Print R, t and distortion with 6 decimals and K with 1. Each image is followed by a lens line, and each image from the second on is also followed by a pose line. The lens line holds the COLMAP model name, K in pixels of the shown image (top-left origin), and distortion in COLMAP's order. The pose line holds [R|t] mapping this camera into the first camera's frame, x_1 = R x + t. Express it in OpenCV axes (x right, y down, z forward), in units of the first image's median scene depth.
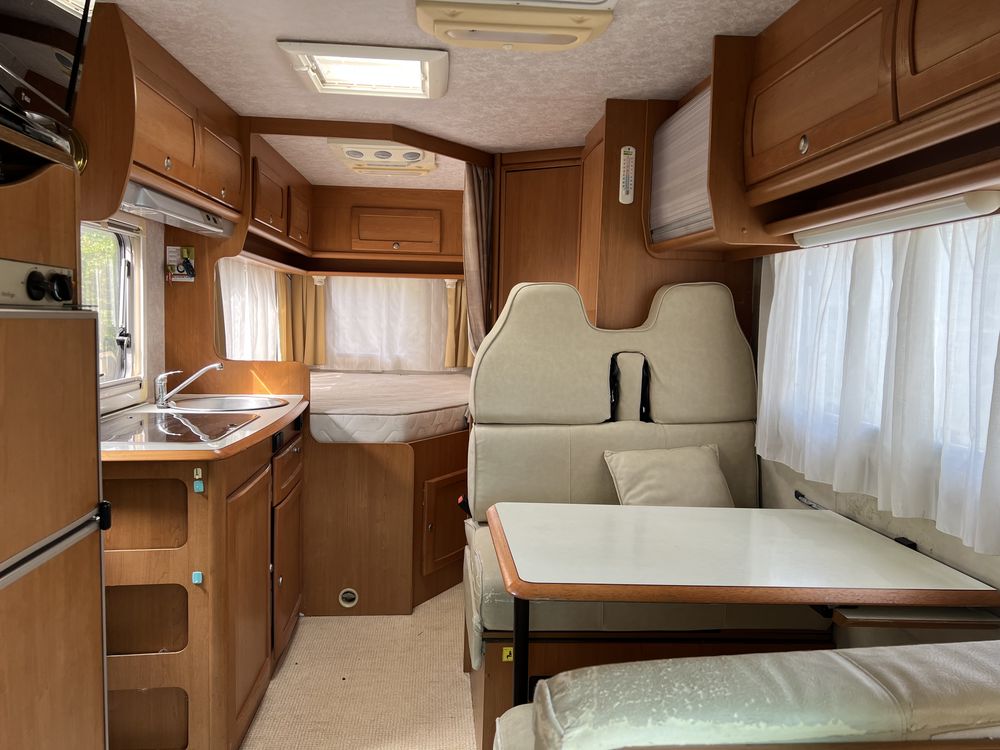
lens RADIAL K [[757.3, 0, 500.0], [0, 757.3, 375.0], [0, 0, 1]] dist [0.055188, -0.063250]
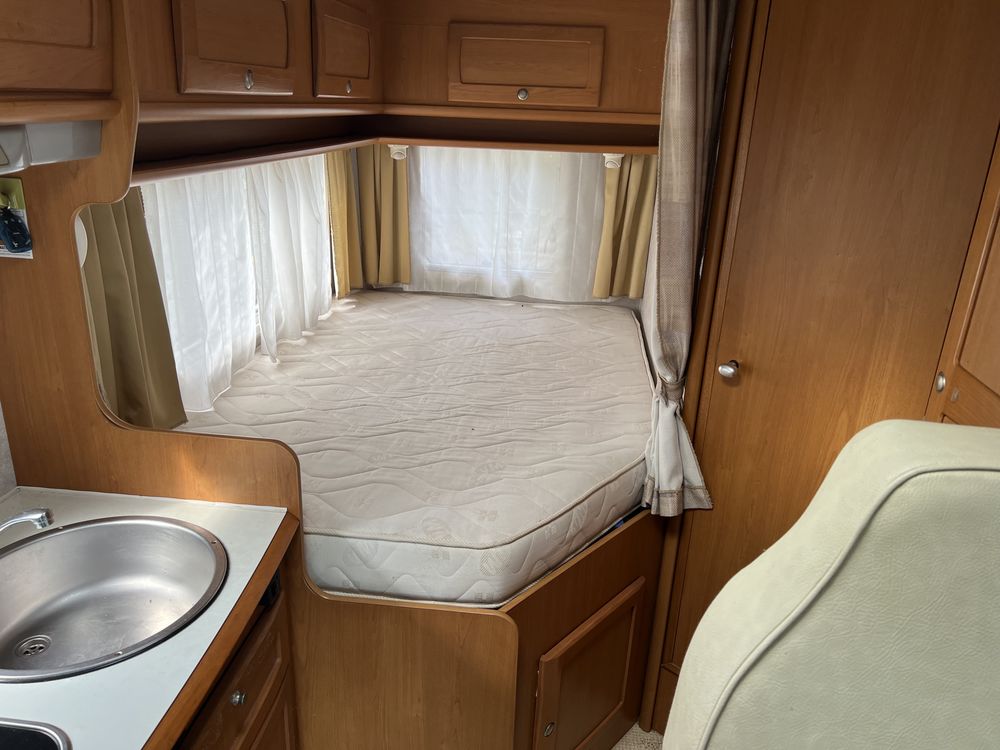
lens RADIAL K [[757.3, 0, 500.0], [0, 757.3, 375.0], [0, 0, 1]] dist [0.055188, -0.063250]
pose [[0.981939, 0.078398, -0.172190, -0.036124], [-0.031411, 0.965030, 0.260251, -0.111303], [0.186571, -0.250142, 0.950063, 0.379775]]
